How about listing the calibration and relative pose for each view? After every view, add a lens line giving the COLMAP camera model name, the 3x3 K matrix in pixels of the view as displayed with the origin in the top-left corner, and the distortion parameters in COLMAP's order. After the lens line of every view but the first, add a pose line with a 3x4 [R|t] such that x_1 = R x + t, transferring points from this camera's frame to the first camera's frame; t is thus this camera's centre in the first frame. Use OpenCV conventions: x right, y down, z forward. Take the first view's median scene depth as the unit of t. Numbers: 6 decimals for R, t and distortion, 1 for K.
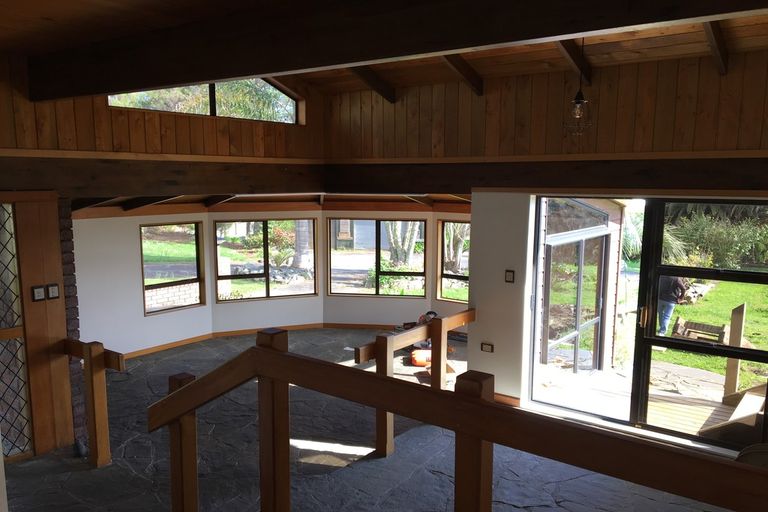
lens RADIAL K [[625.0, 0, 382.9], [0, 625.0, 258.1], [0, 0, 1]] dist [0.049450, -0.050513]
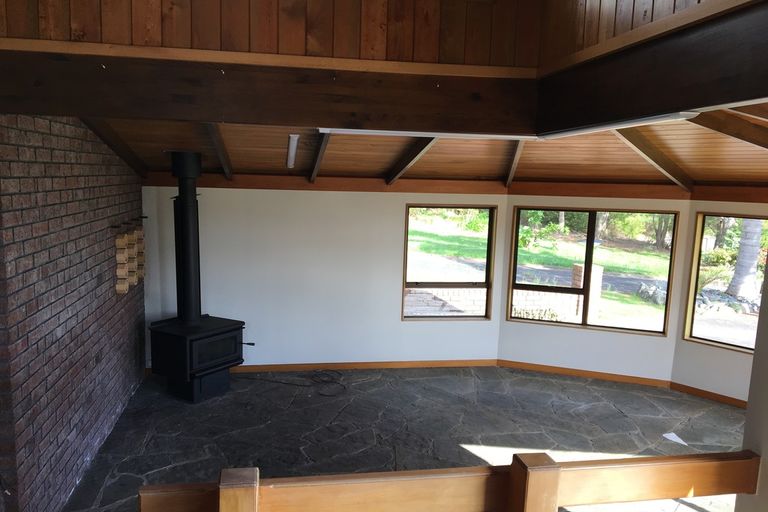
lens RADIAL K [[625.0, 0, 388.2], [0, 625.0, 270.5], [0, 0, 1]] dist [0.049450, -0.050513]
pose [[0.730752, 0.115815, -0.672747, 0.123077], [-0.112604, 0.992454, 0.048539, -0.005441], [0.673292, 0.040284, 0.738279, 0.384817]]
